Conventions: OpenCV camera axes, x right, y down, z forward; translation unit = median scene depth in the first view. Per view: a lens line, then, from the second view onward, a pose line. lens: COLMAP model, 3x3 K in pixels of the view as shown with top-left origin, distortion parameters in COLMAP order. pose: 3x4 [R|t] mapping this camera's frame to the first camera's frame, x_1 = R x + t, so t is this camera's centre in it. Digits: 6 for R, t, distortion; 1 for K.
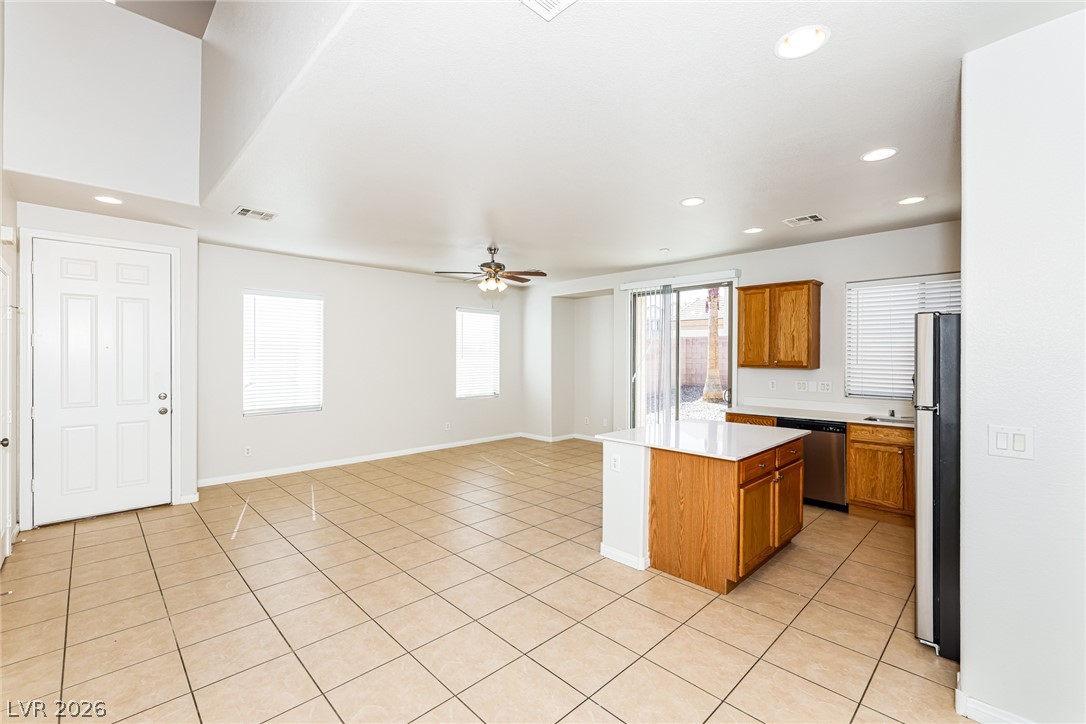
lens RADIAL K [[457.8, 0, 553.4], [0, 457.8, 327.5], [0, 0, 1]] dist [0.000941, 0.000051]
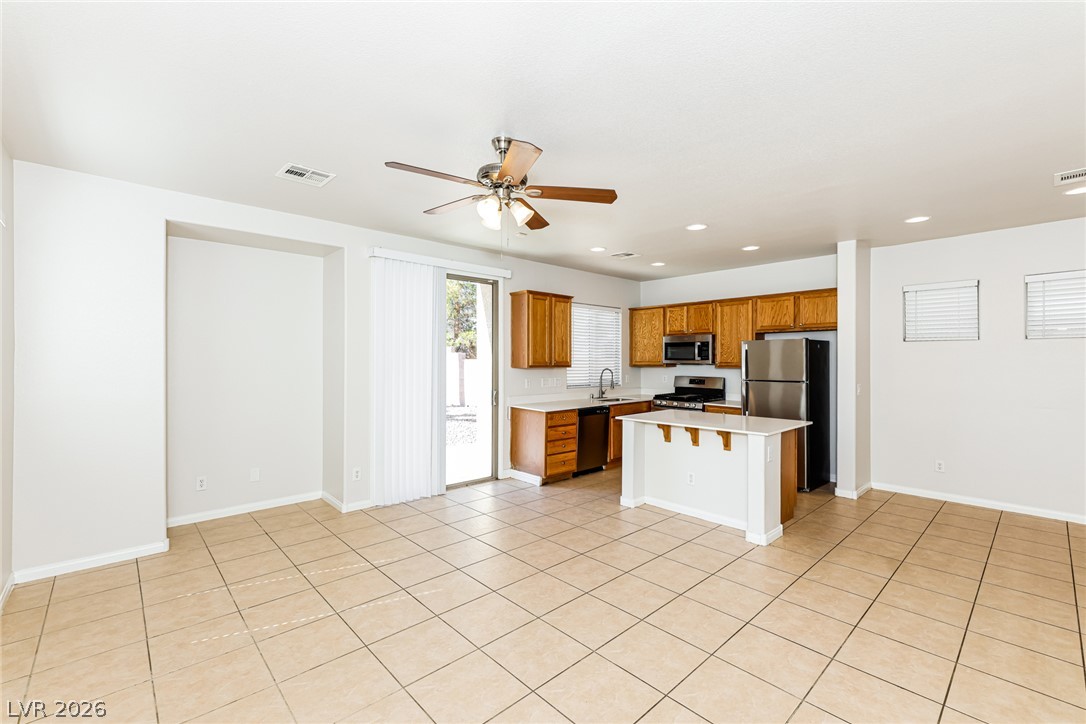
lens RADIAL K [[462.7, 0, 521.4], [0, 462.7, 359.1], [0, 0, 1]] dist [0.001804, 0.000278]
pose [[0.066697, -0.002851, 0.997769, -0.714932], [-0.066376, 0.997768, 0.007287, 0.068965], [-0.995563, -0.066714, 0.066359, 1.090617]]
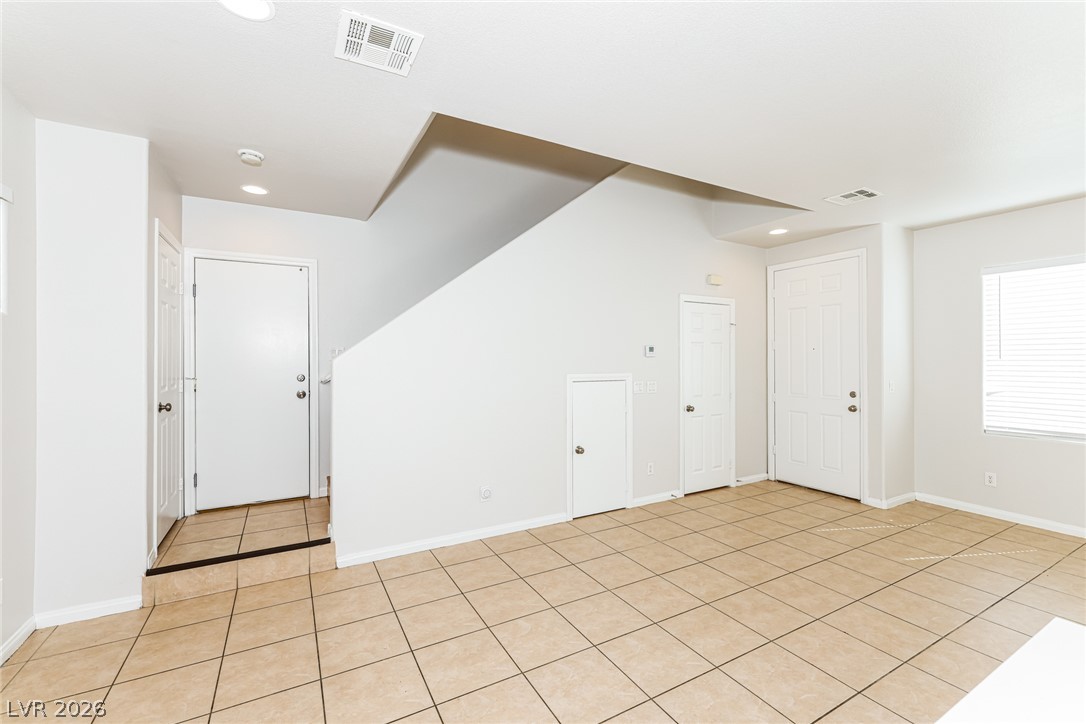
lens RADIAL K [[457.0, 0, 529.0], [0, 457.0, 357.5], [0, 0, 1]] dist [0.003227, 0.000317]
pose [[-0.287612, -0.002886, -0.957743, 0.336225], [0.063541, 0.997735, -0.022088, 0.039168], [0.955637, -0.067208, -0.286777, 0.572194]]
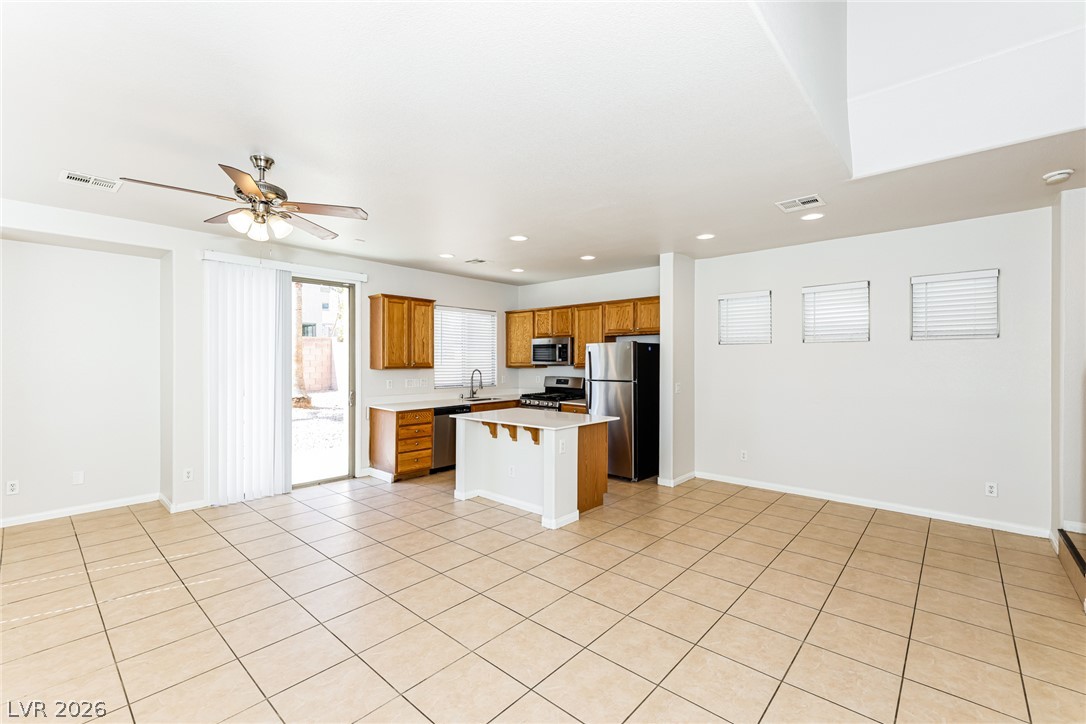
lens RADIAL K [[467.6, 0, 518.3], [0, 467.6, 360.8], [0, 0, 1]] dist [0.000235, 0.000247]
pose [[-0.024976, -0.004741, 0.999677, -0.777704], [-0.065848, 0.997825, 0.003087, 0.049799], [-0.997517, -0.065749, -0.025234, 0.826545]]
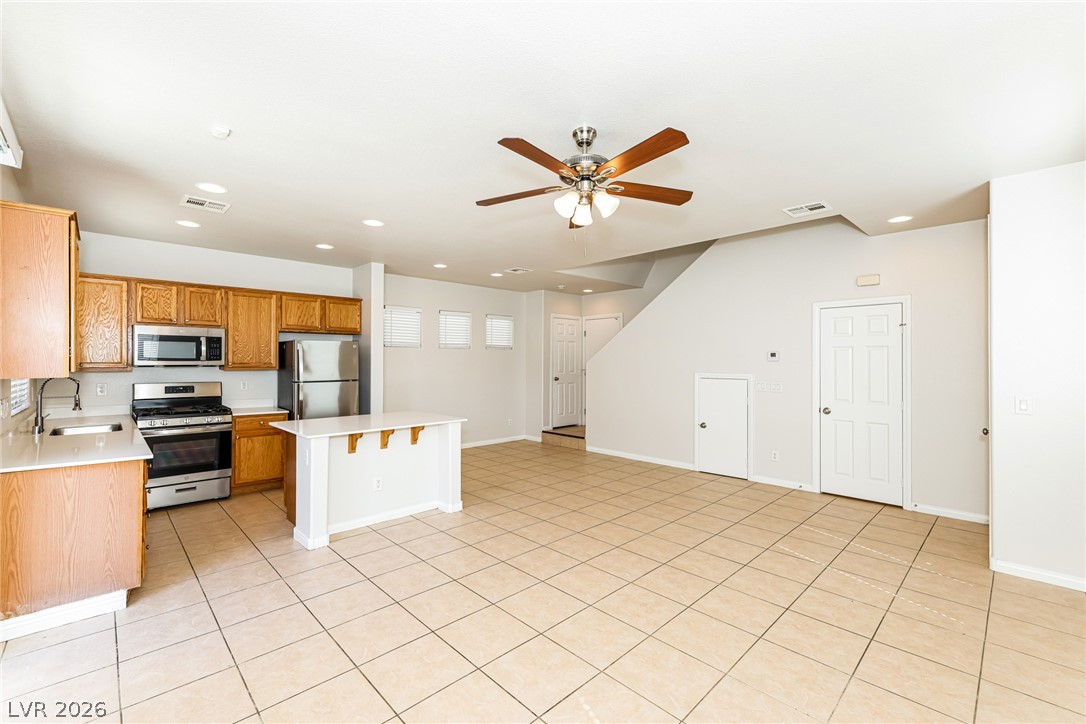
lens RADIAL K [[464.4, 0, 547.2], [0, 464.4, 358.0], [0, 0, 1]] dist [0.001528, 0.000164]
pose [[-0.999839, -0.006563, 0.016702, -0.111510], [-0.007754, 0.997353, -0.072291, 0.111878], [-0.016184, -0.072408, -0.997244, 1.697884]]
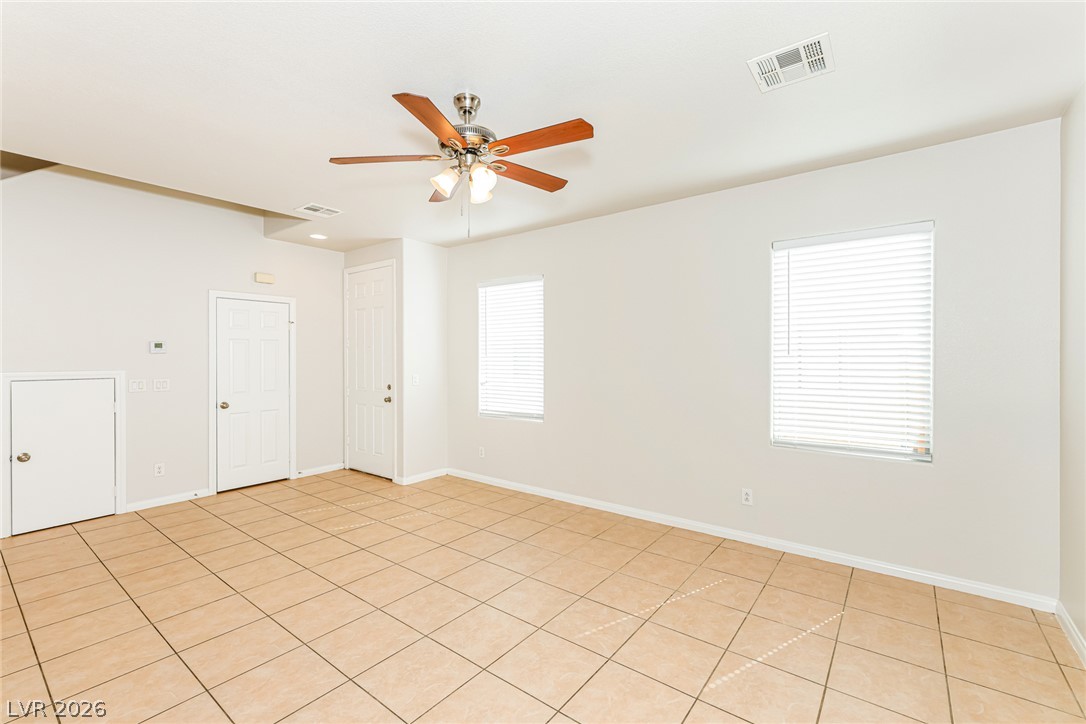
lens RADIAL K [[461.1, 0, 532.7], [0, 461.1, 356.9], [0, 0, 1]] dist [-0.000286, -0.000086]
pose [[0.106255, -0.001419, -0.994338, 0.348008], [0.066158, 0.997793, 0.005646, 0.083690], [0.992136, -0.066384, 0.106115, 1.176897]]
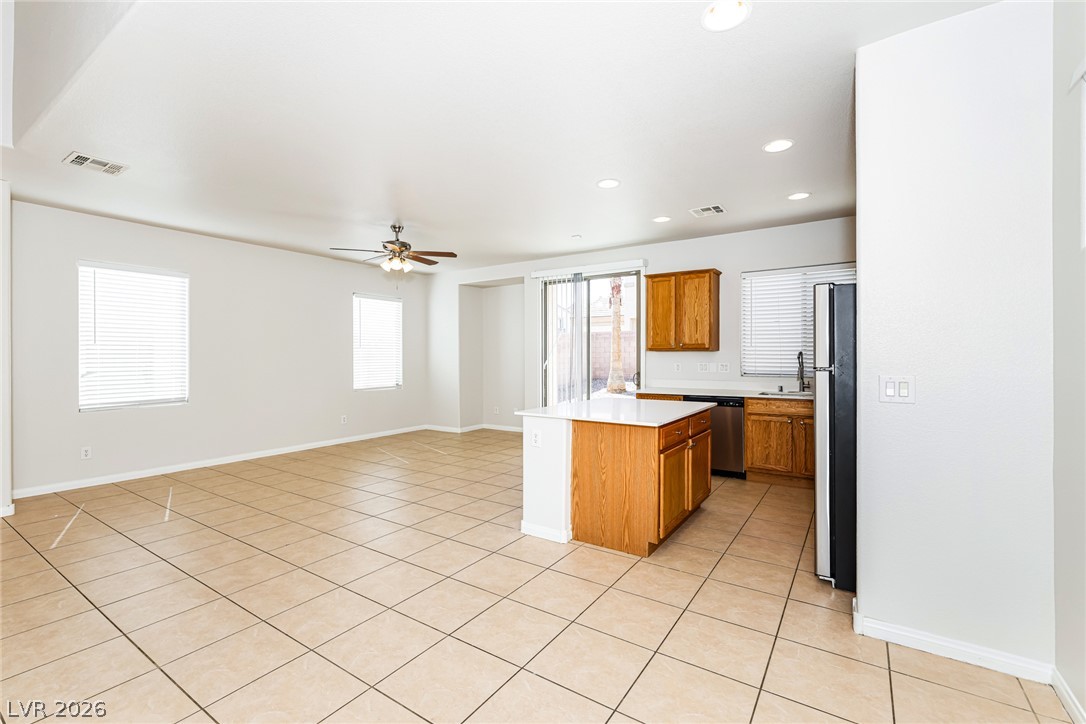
lens RADIAL K [[461.0, 0, 548.8], [0, 461.0, 335.9], [0, 0, 1]] dist [-0.001229, 0.000297]
pose [[0.979111, 0.007277, 0.203195, -0.027490], [-0.010118, 0.999865, 0.012948, 0.046630], [-0.203073, -0.014734, 0.979053, 0.029580]]
